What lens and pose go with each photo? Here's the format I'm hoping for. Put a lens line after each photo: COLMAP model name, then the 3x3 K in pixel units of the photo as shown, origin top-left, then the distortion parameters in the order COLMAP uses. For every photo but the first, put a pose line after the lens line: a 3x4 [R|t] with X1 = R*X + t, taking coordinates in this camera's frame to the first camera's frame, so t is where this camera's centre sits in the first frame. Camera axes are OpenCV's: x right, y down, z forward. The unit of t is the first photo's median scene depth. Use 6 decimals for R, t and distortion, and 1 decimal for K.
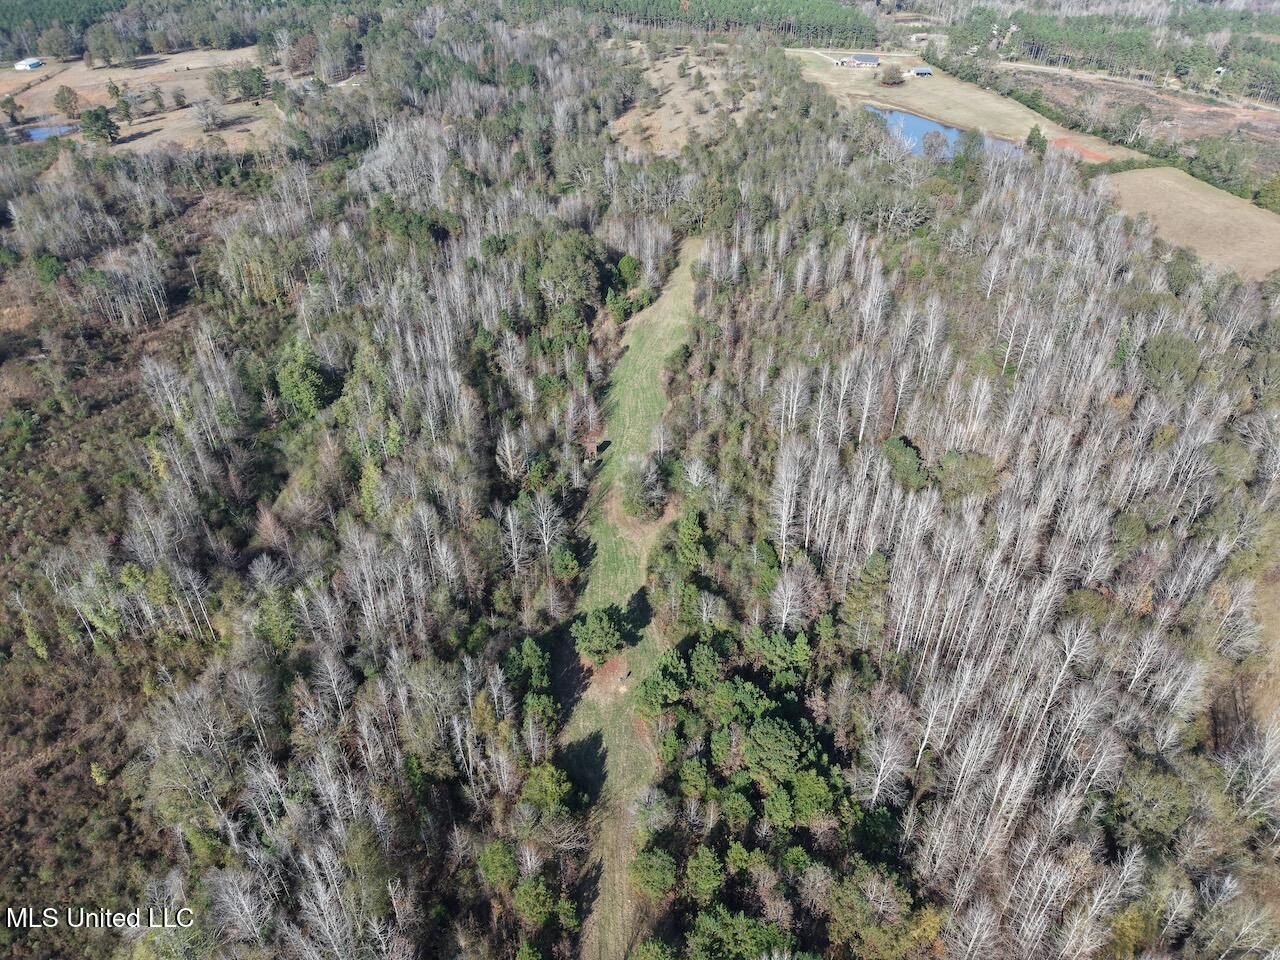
lens RADIAL K [[896.7, 0, 638.9], [0, 896.7, 480.6], [0, 0, 1]] dist [0.010907, -0.005366]
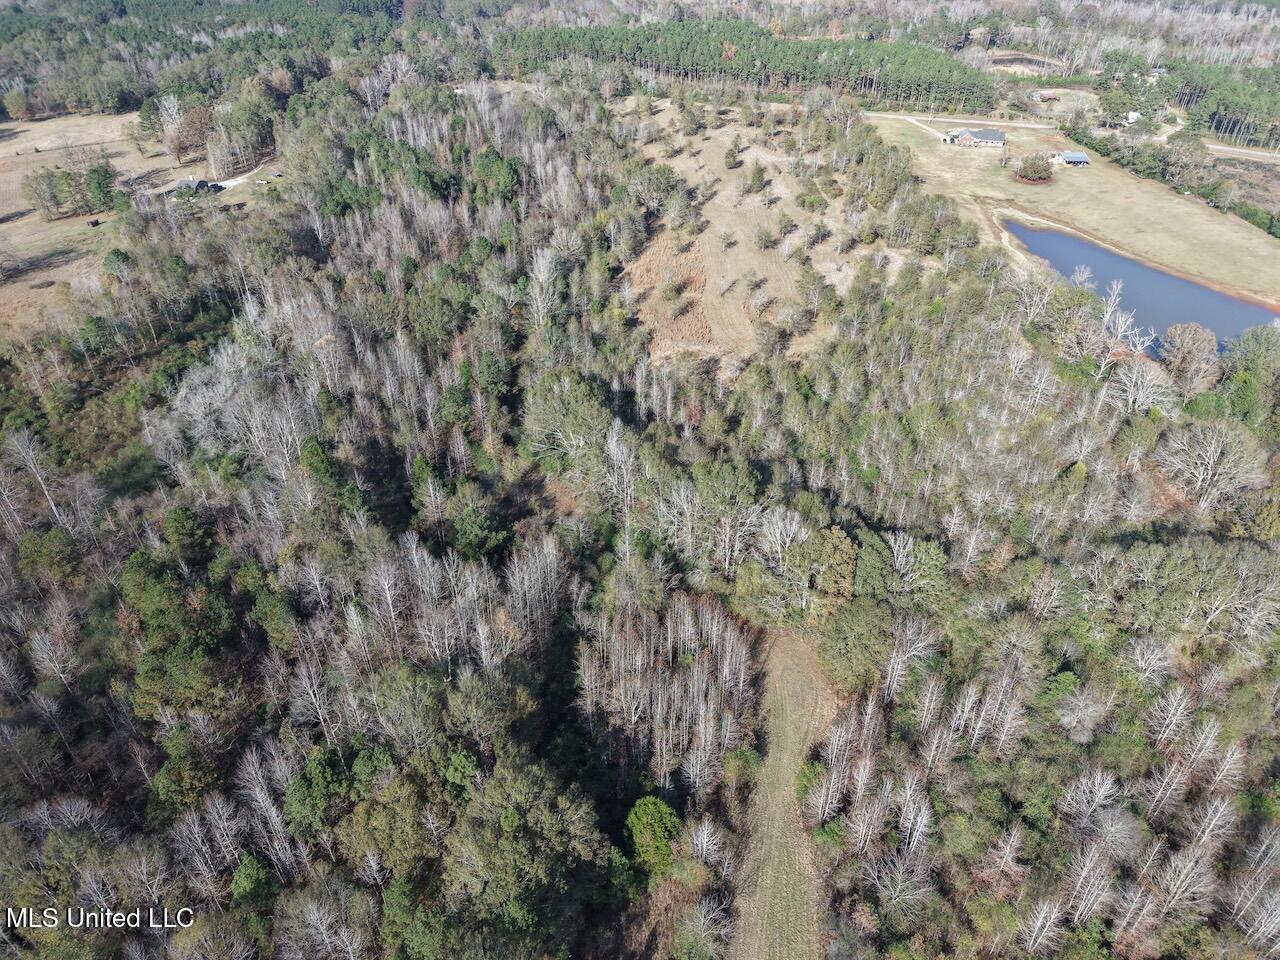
lens RADIAL K [[896.7, 0, 636.9], [0, 896.7, 476.8], [0, 0, 1]] dist [0.010907, -0.005366]
pose [[0.999666, 0.013702, -0.021913, -0.007777], [-0.013828, 0.999889, -0.005621, -0.236973], [0.021834, 0.005922, 0.999744, 0.351323]]
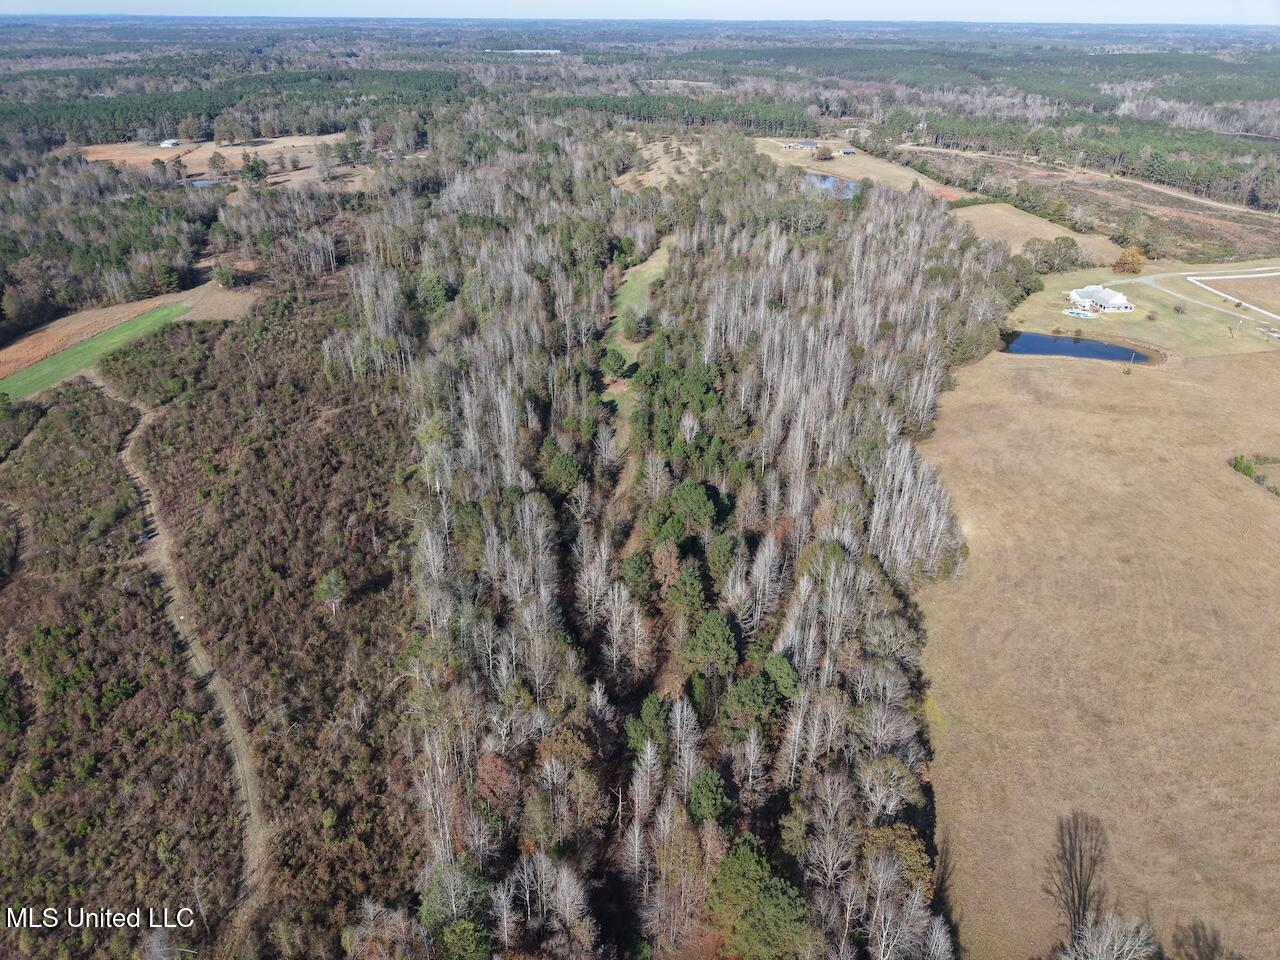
lens RADIAL K [[896.7, 0, 641.6], [0, 896.7, 481.4], [0, 0, 1]] dist [0.010907, -0.005366]
pose [[0.999966, 0.001060, 0.008159, 0.001039], [-0.000141, 0.993724, -0.111863, 0.210652], [-0.008227, 0.111858, 0.993690, -0.308649]]
